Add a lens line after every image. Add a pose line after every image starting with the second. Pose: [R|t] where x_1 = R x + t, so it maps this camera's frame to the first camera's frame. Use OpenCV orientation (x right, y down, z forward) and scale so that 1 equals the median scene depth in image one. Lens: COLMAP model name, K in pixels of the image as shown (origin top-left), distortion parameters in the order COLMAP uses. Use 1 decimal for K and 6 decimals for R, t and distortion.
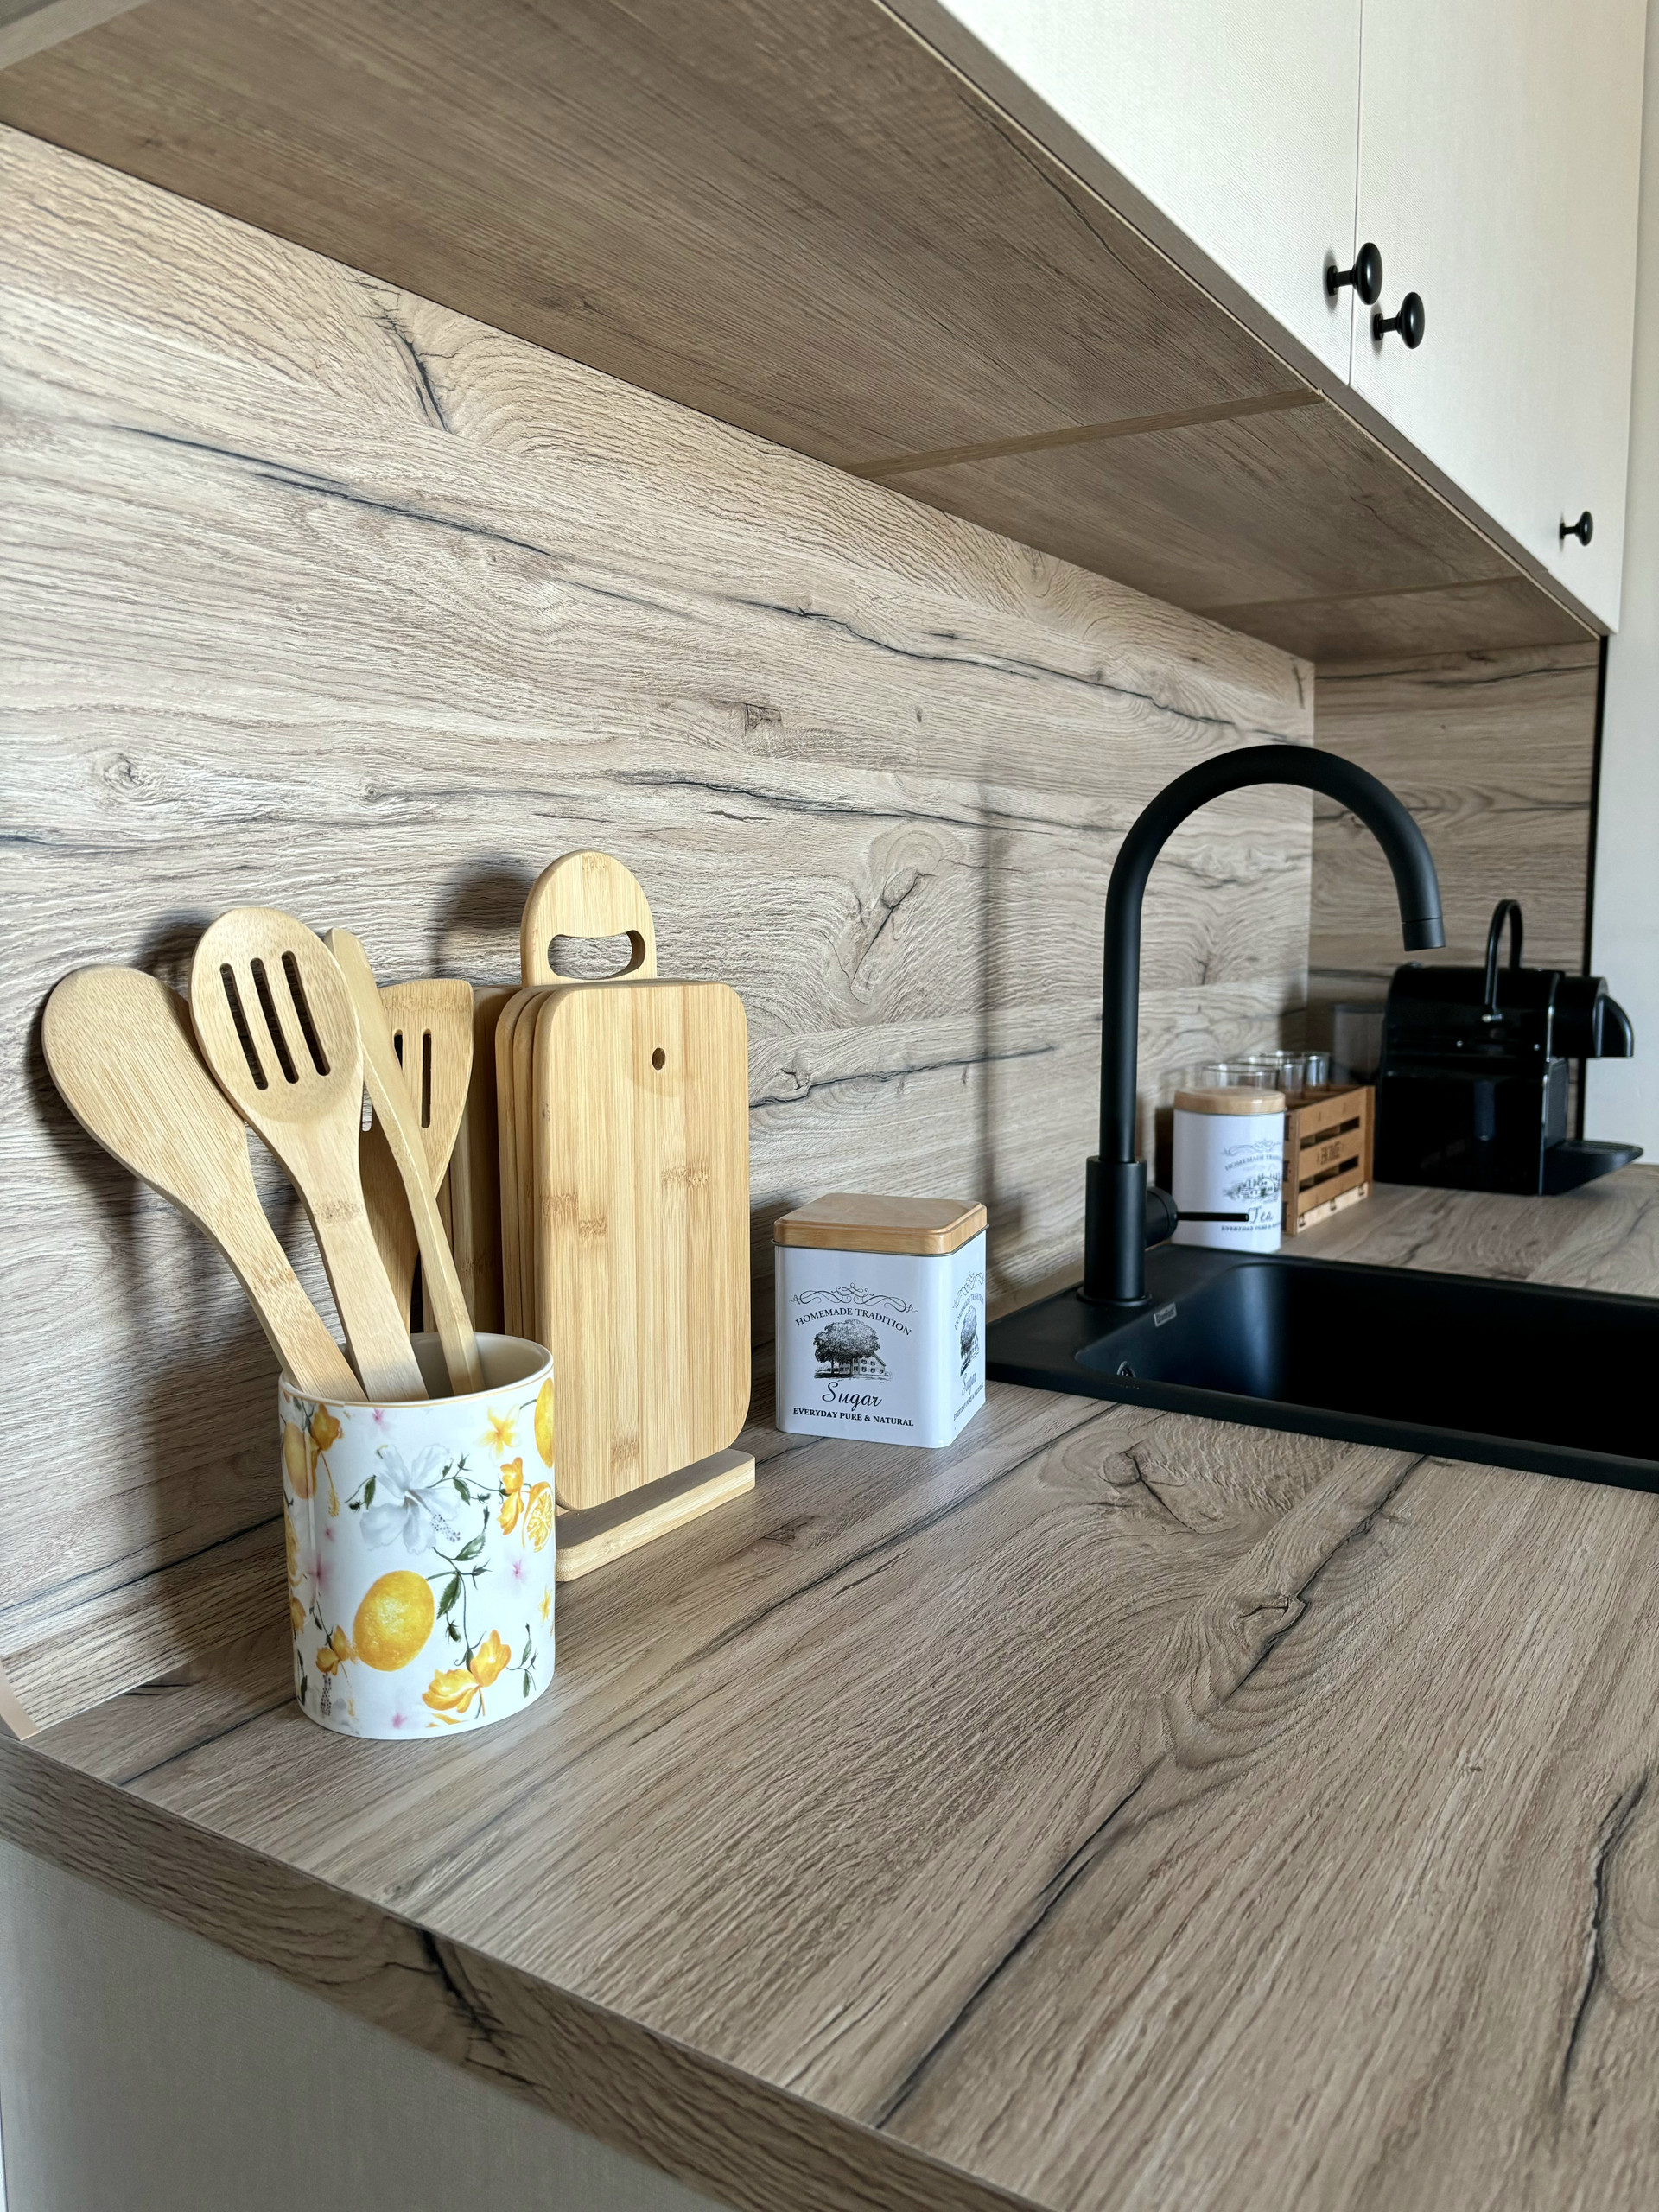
lens RADIAL K [[1694.4, 0, 822.4], [0, 1694.4, 1098.7], [0, 0, 1]] dist [0.013411, -0.000987]
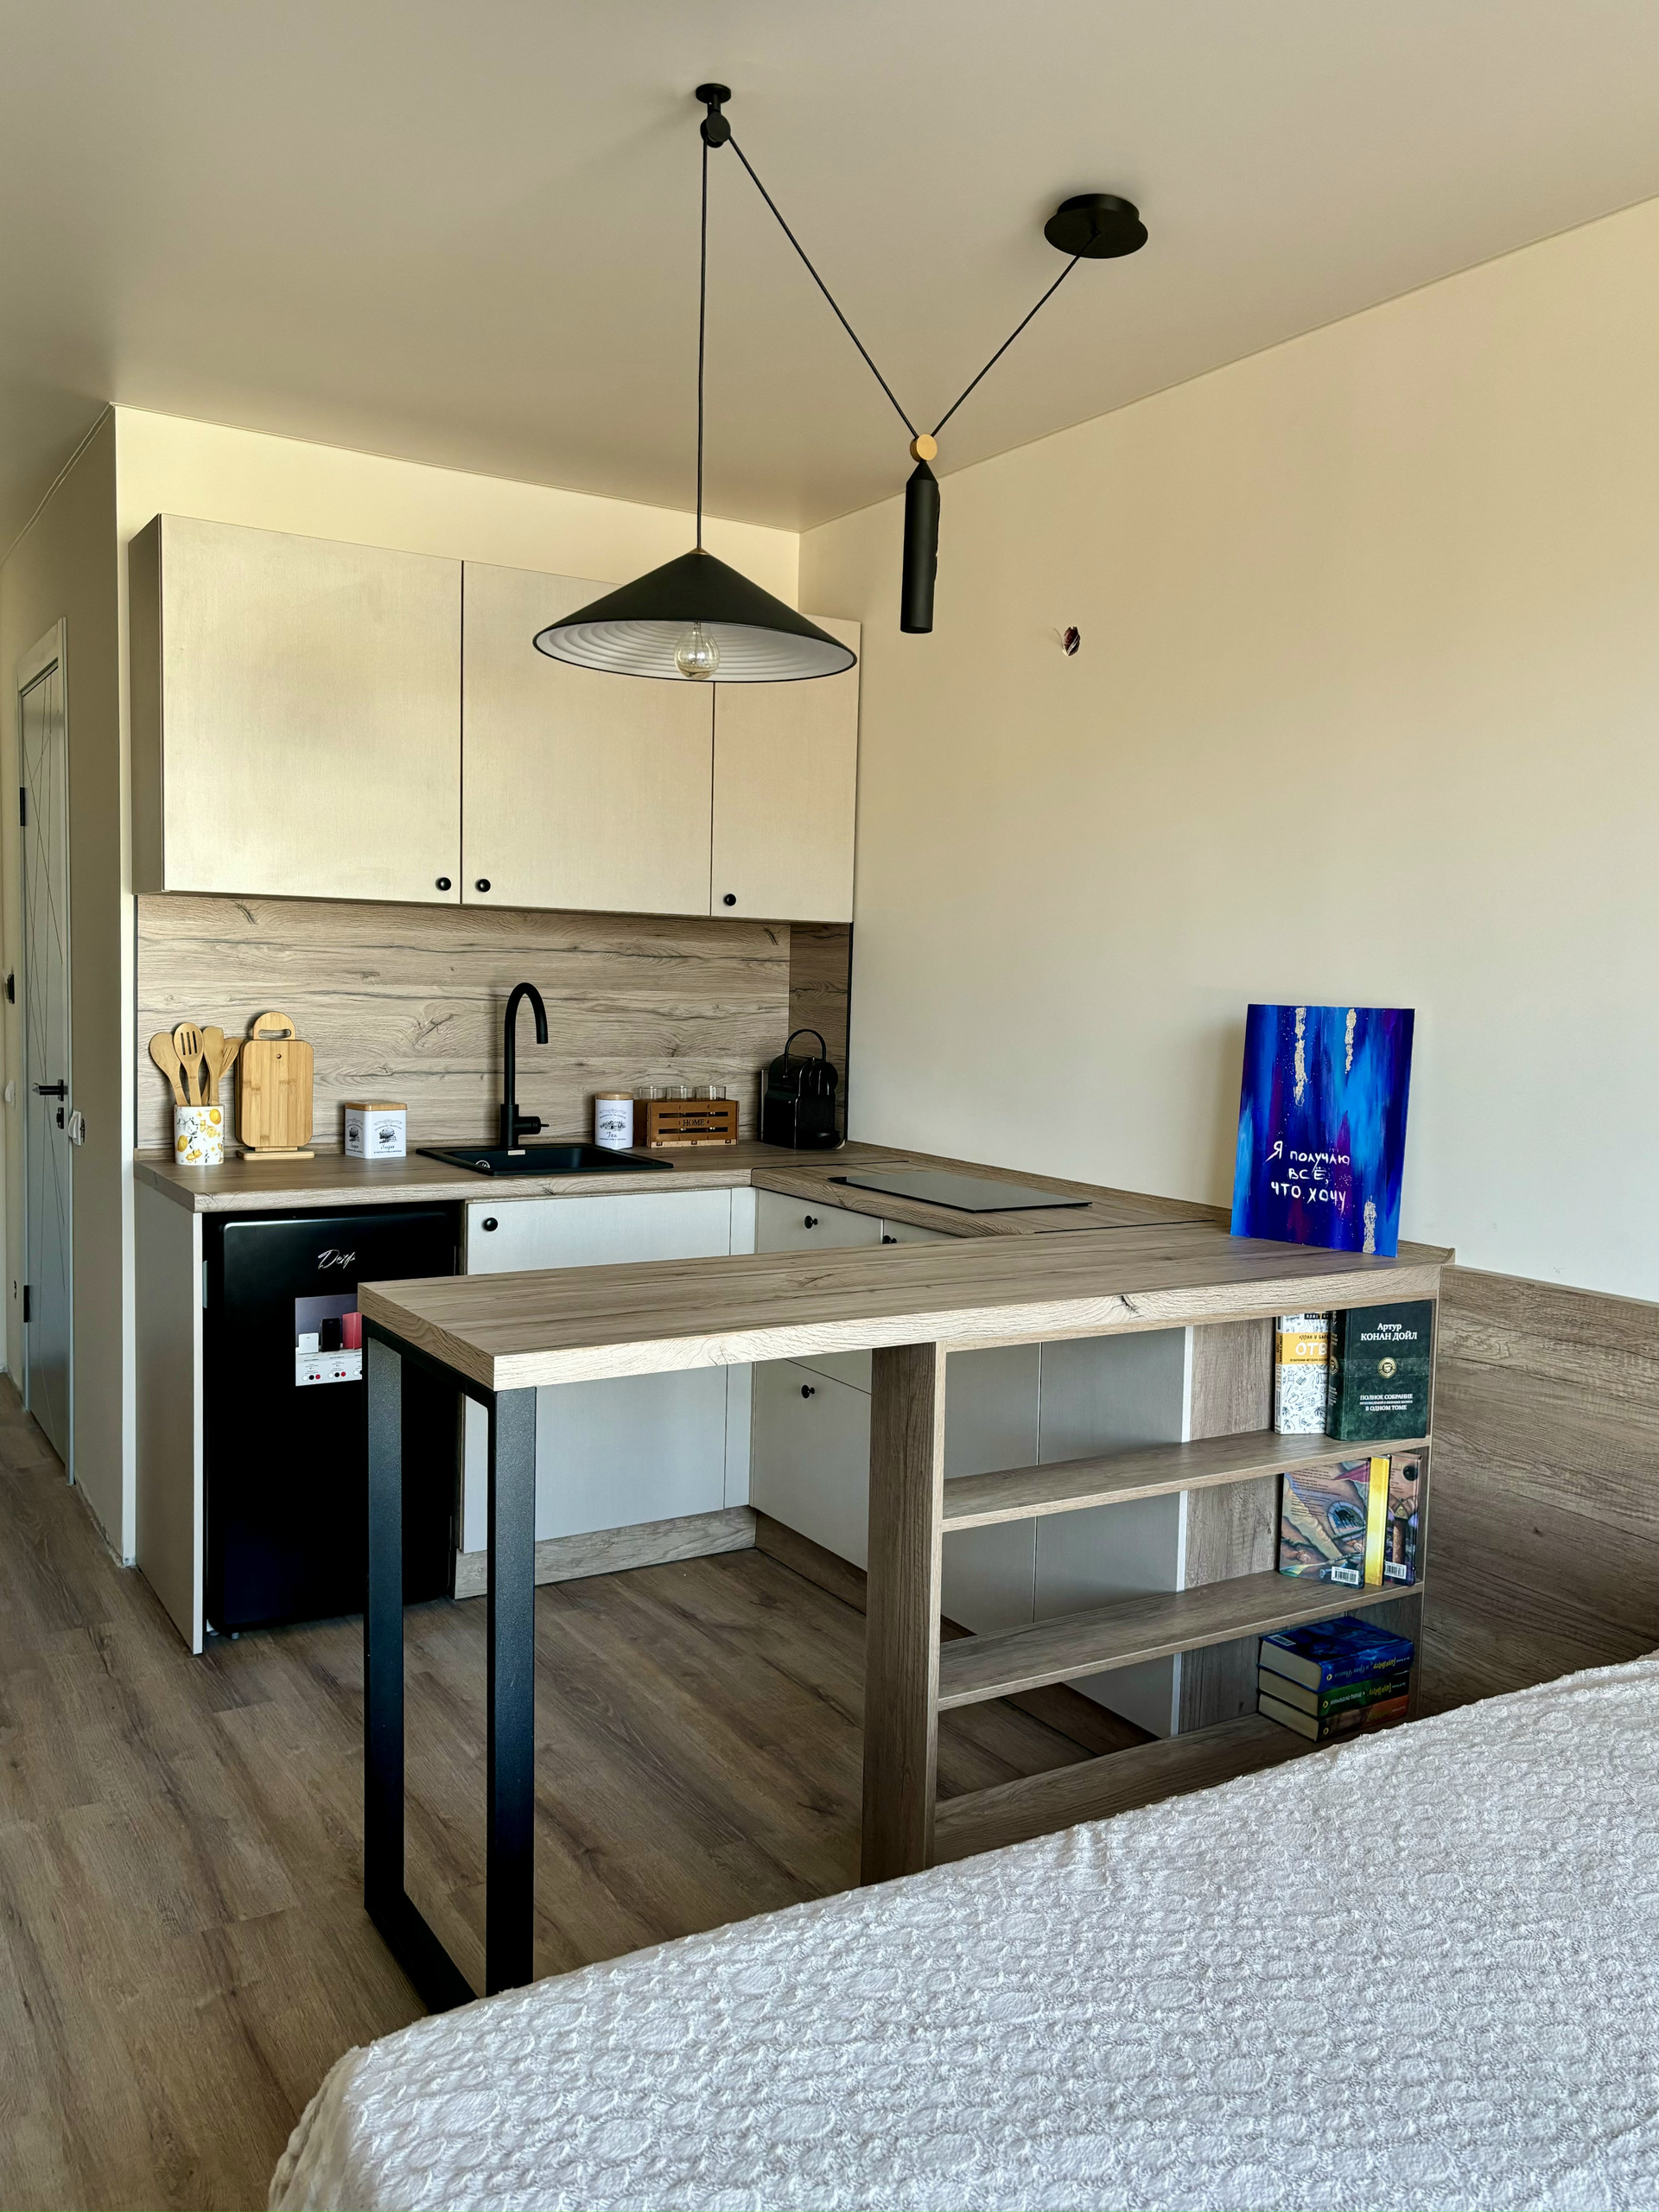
lens RADIAL K [[1694.4, 0, 833.1], [0, 1694.4, 1111.7], [0, 0, 1]] dist [0.013411, -0.000987]
pose [[0.904709, 0.061411, -0.421582, 2.573944], [-0.077850, 0.996725, -0.021874, 0.088653], [0.418858, 0.052609, 0.906527, -2.054151]]
